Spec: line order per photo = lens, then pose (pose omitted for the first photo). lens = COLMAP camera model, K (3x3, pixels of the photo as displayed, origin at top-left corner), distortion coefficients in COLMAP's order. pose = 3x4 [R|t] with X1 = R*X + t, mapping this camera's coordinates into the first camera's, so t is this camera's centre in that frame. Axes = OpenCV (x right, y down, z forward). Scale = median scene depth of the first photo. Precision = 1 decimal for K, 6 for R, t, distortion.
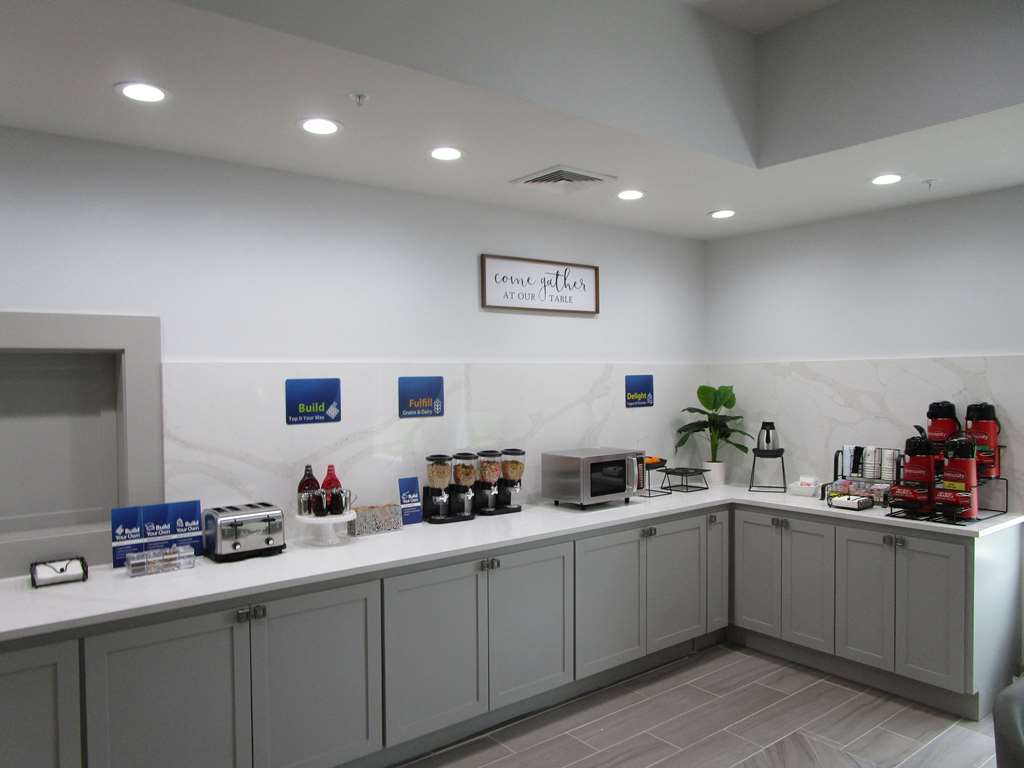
lens RADIAL K [[732.4, 0, 512.0], [0, 732.4, 384.0], [0, 0, 1]] dist [-0.026067, 0.011112]
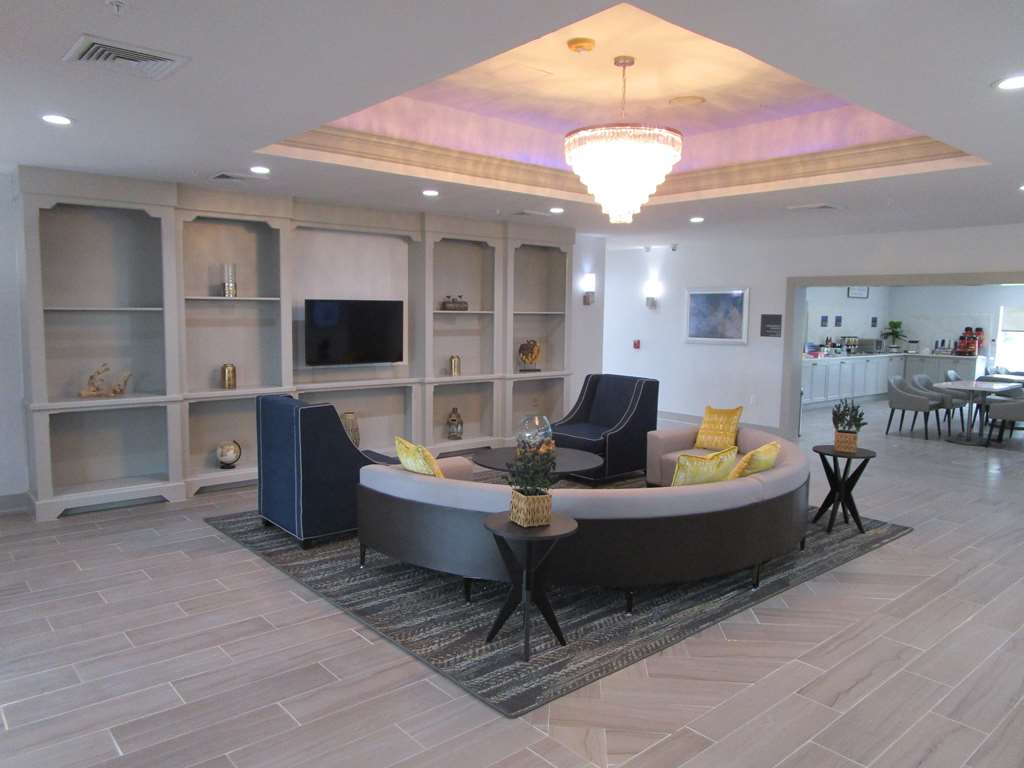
lens RADIAL K [[733.8, 0, 512.0], [0, 733.8, 384.0], [0, 0, 1]] dist [-0.007467, -0.001318]
pose [[0.998314, 0.024037, 0.052837, -1.940975], [-0.028520, 0.995904, 0.085802, 0.061209], [-0.050558, -0.087164, 0.994910, -2.644378]]
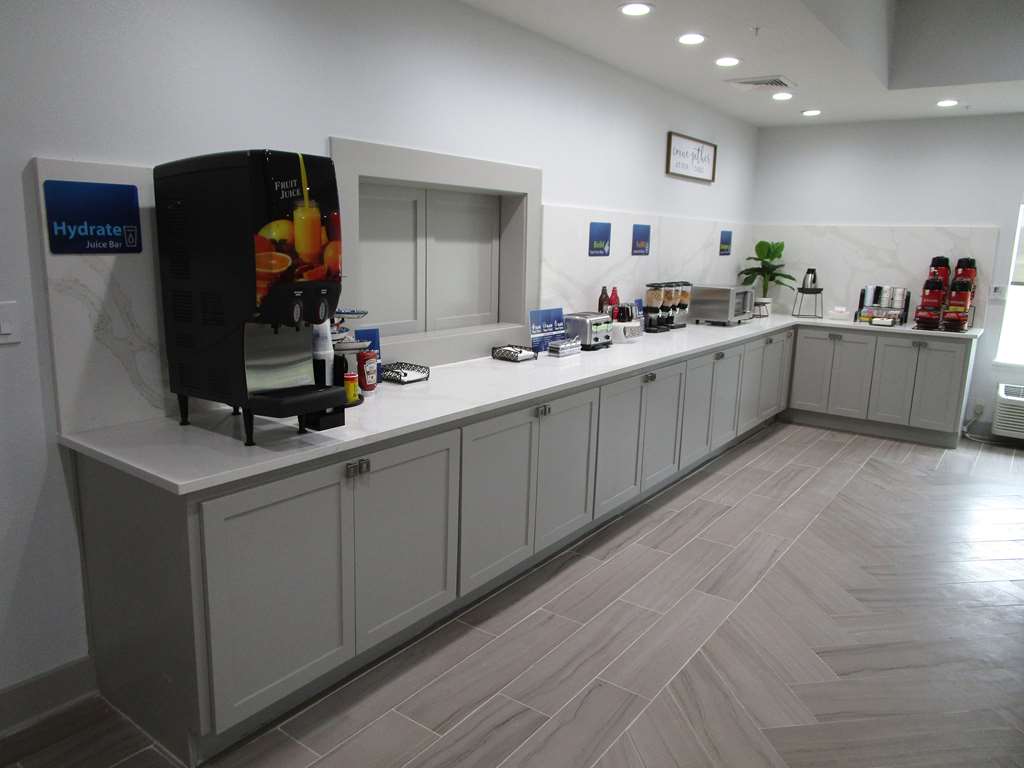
lens RADIAL K [[732.4, 0, 512.0], [0, 732.4, 384.0], [0, 0, 1]] dist [-0.026067, 0.011112]
pose [[0.961989, -0.018783, 0.272440, -0.694465], [-0.032509, 0.982661, 0.182540, 0.038393], [-0.271145, -0.184459, 0.944699, -0.245835]]
